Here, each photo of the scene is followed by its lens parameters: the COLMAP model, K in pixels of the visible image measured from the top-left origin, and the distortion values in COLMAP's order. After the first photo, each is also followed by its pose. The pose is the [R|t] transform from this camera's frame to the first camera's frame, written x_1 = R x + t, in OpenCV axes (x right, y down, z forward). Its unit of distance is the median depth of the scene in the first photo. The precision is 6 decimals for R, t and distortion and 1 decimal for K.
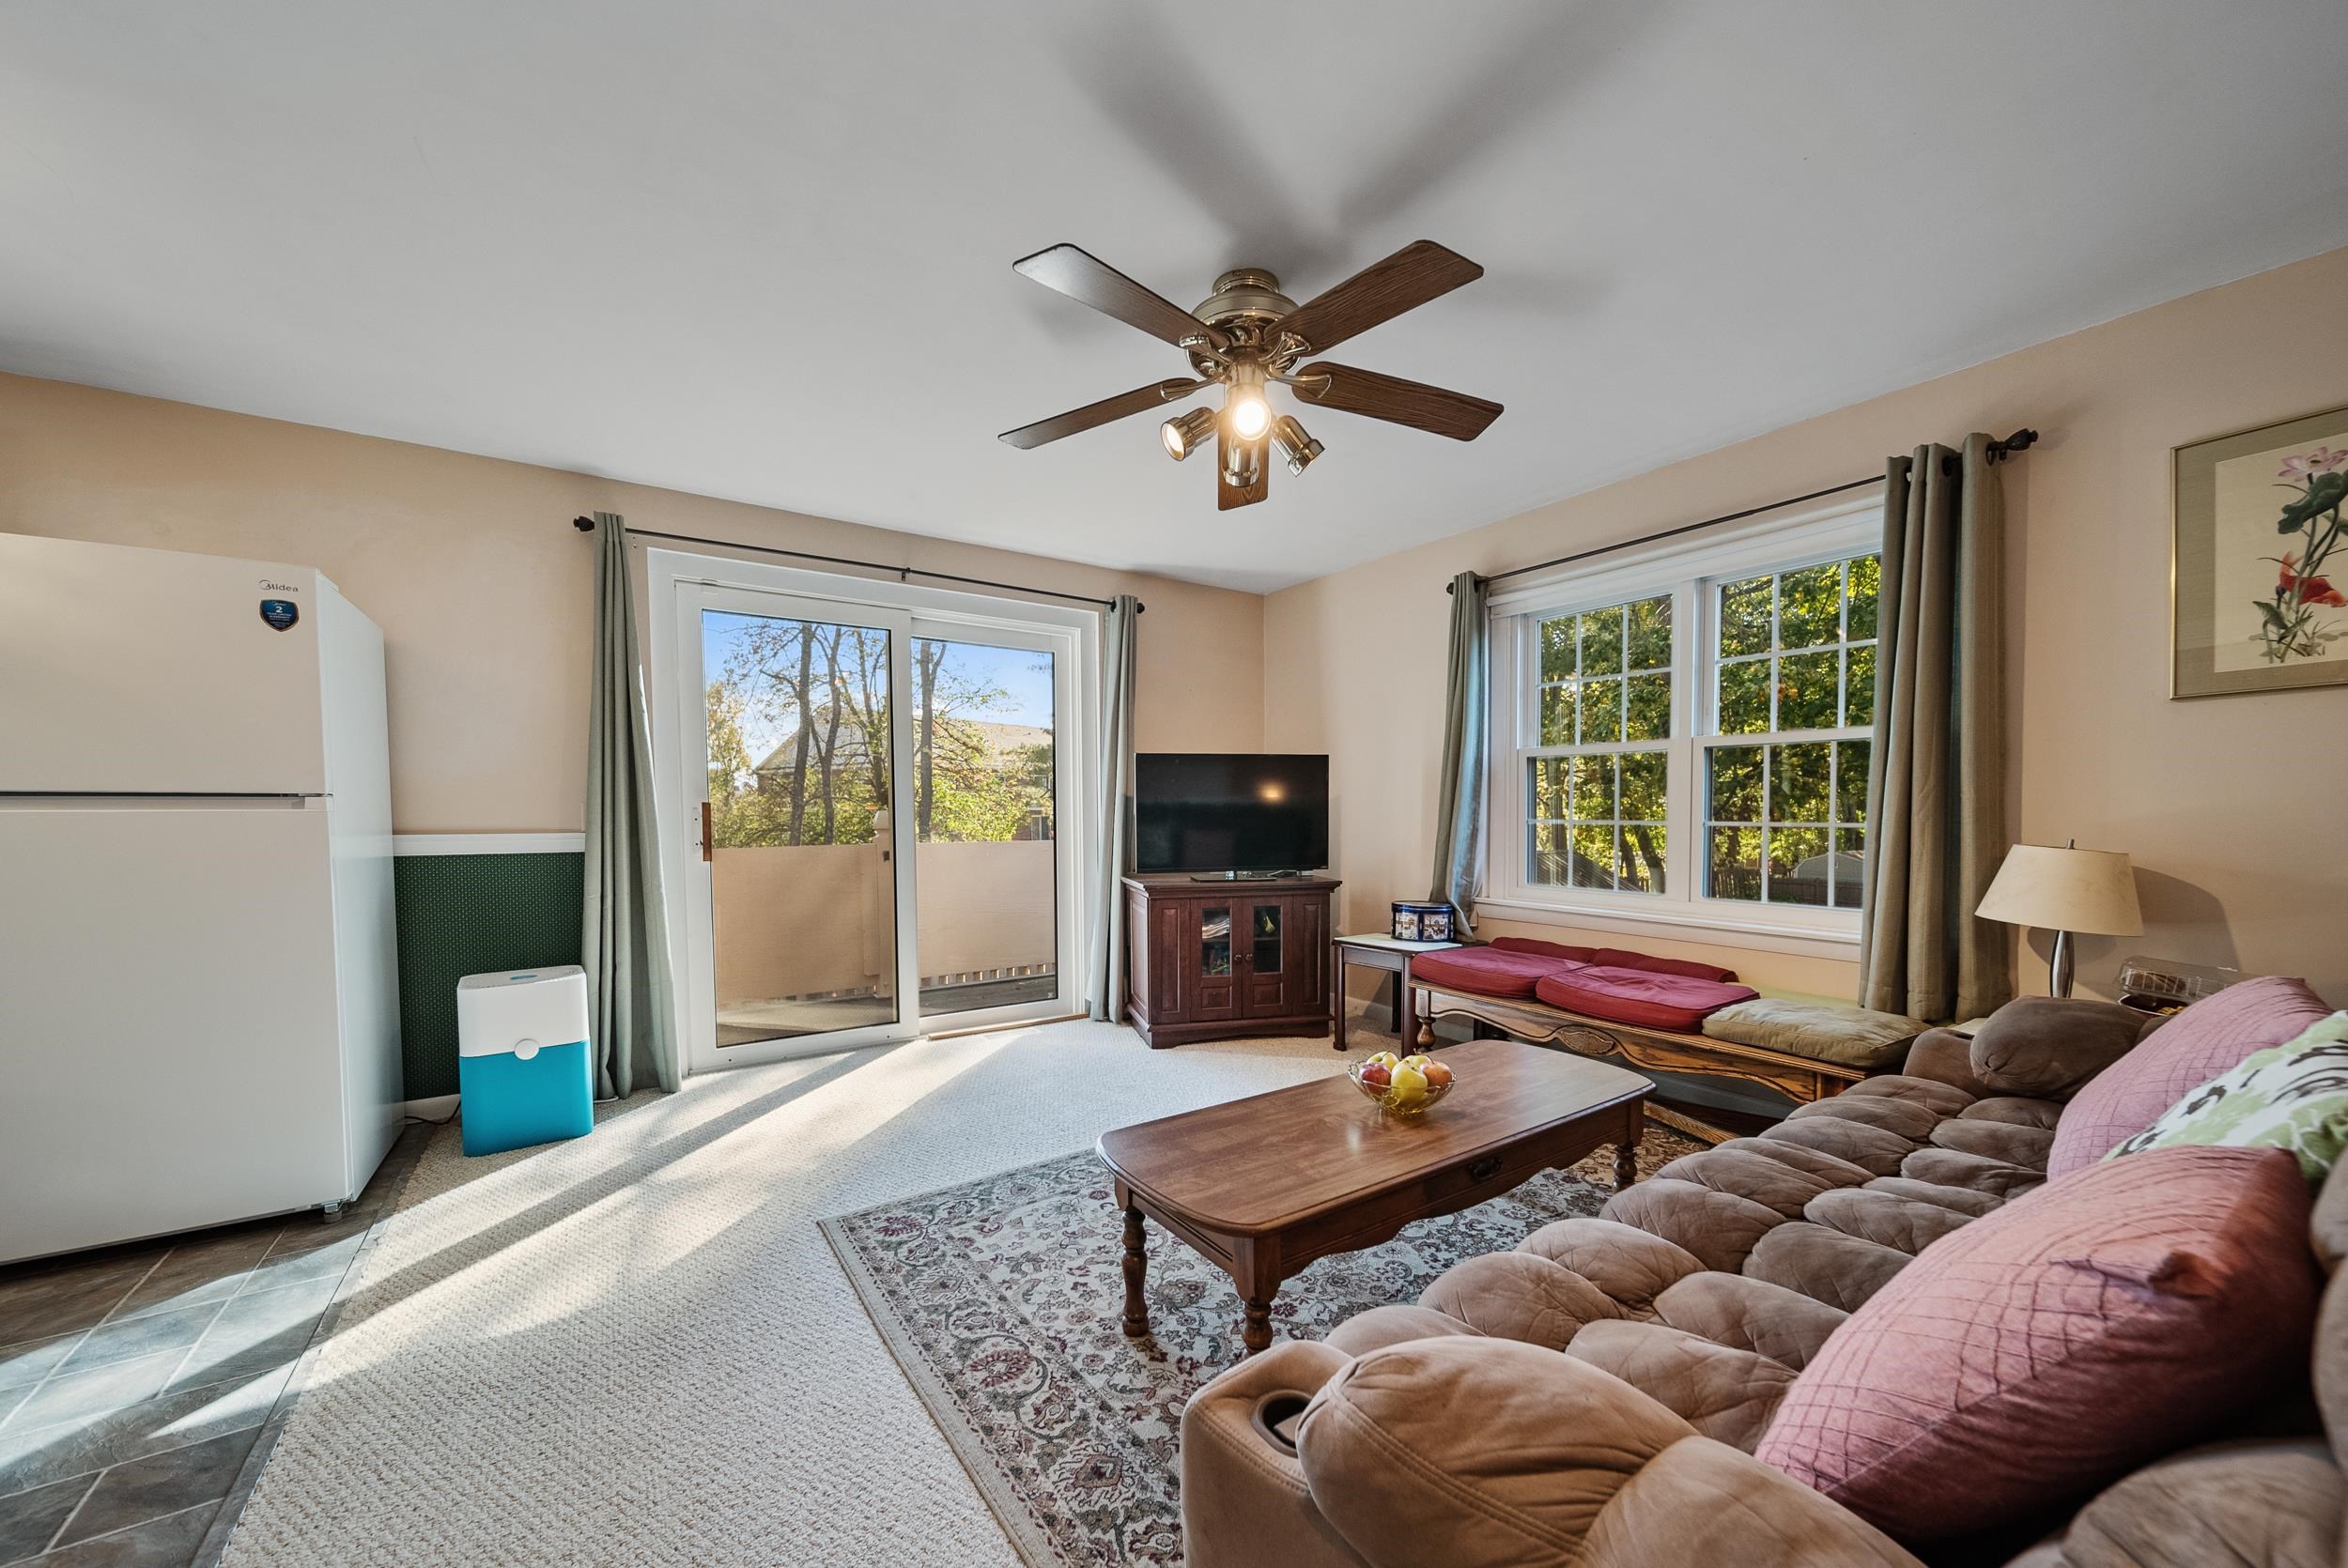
lens RADIAL K [[854.8, 0, 1177.9], [0, 854.8, 840.7], [0, 0, 1]] dist [-0.000266, -0.000146]
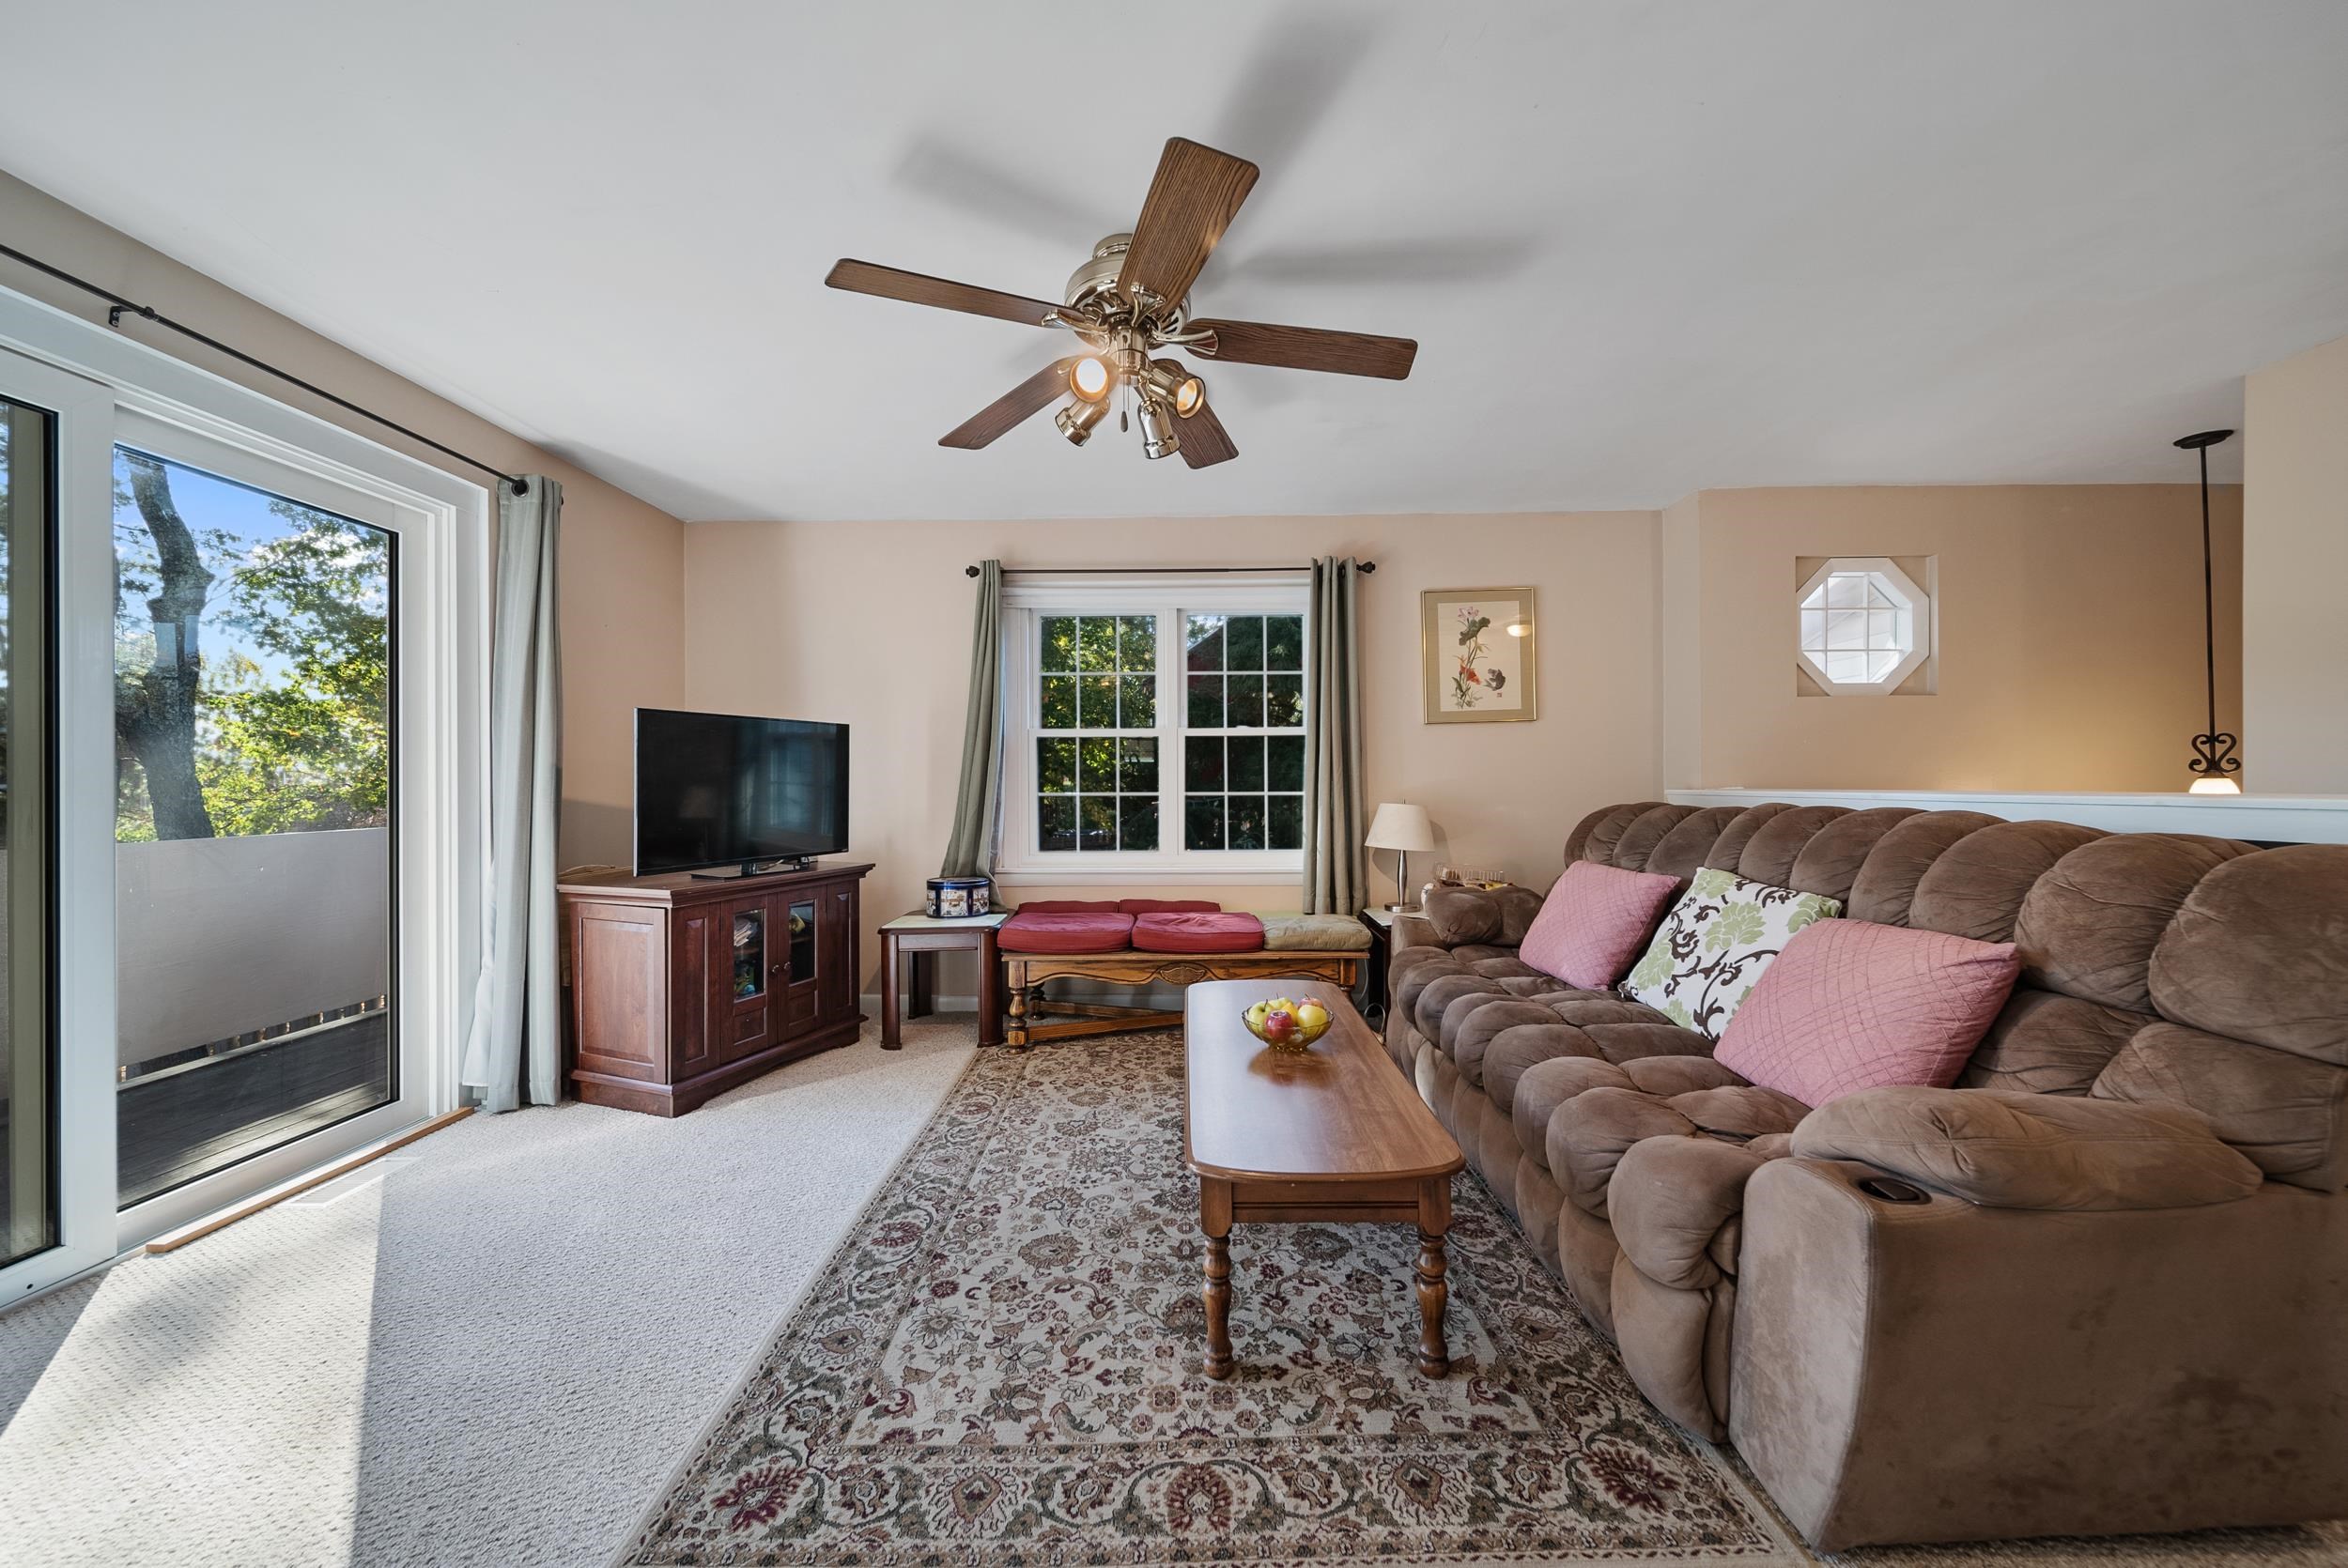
lens RADIAL K [[823.9, 0, 1179.0], [0, 823.9, 777.7], [0, 0, 1]] dist [-0.000717, -0.001308]
pose [[0.569831, 0.001636, 0.821760, -0.648883], [0.035060, 0.999039, -0.026300, -0.019212], [-0.821013, 0.043797, 0.569226, 0.432519]]
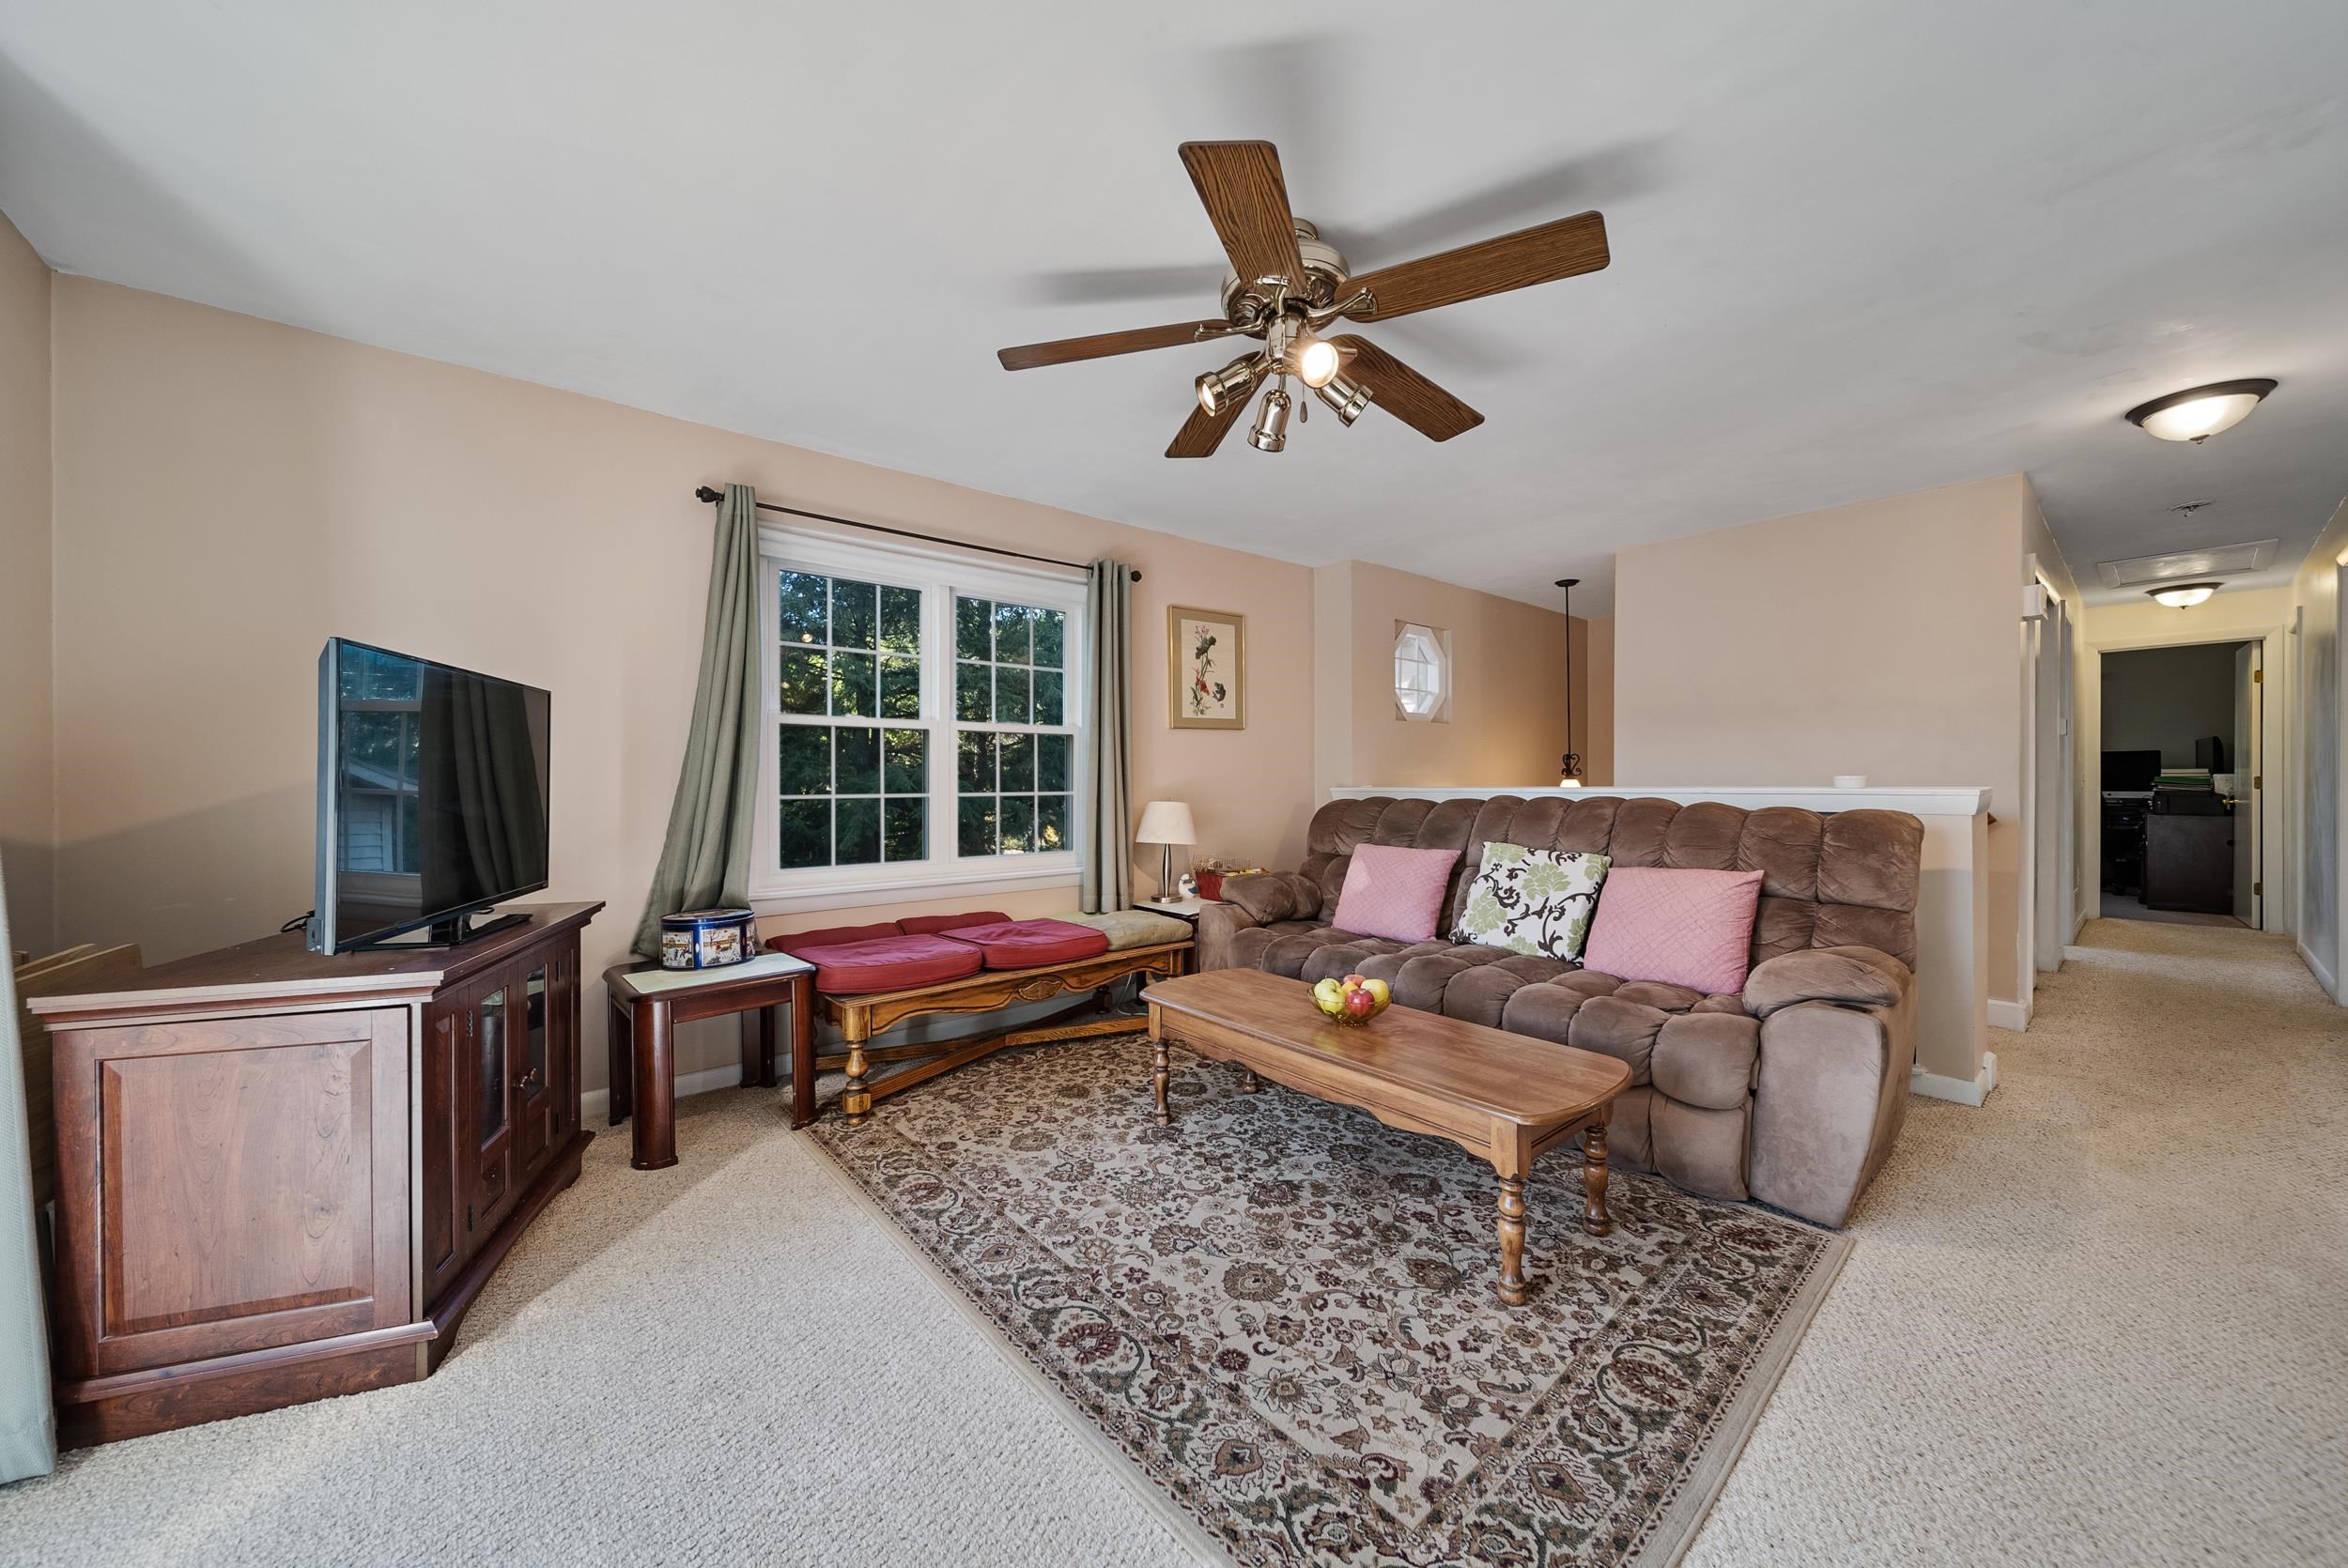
lens RADIAL K [[823.9, 0, 1172.9], [0, 823.9, 779.0], [0, 0, 1]] dist [-0.000717, -0.001308]
pose [[-0.091593, 0.004601, 0.995786, -0.813751], [0.041656, 0.999132, -0.000784, -0.043479], [-0.994925, 0.041409, -0.091705, 1.215722]]
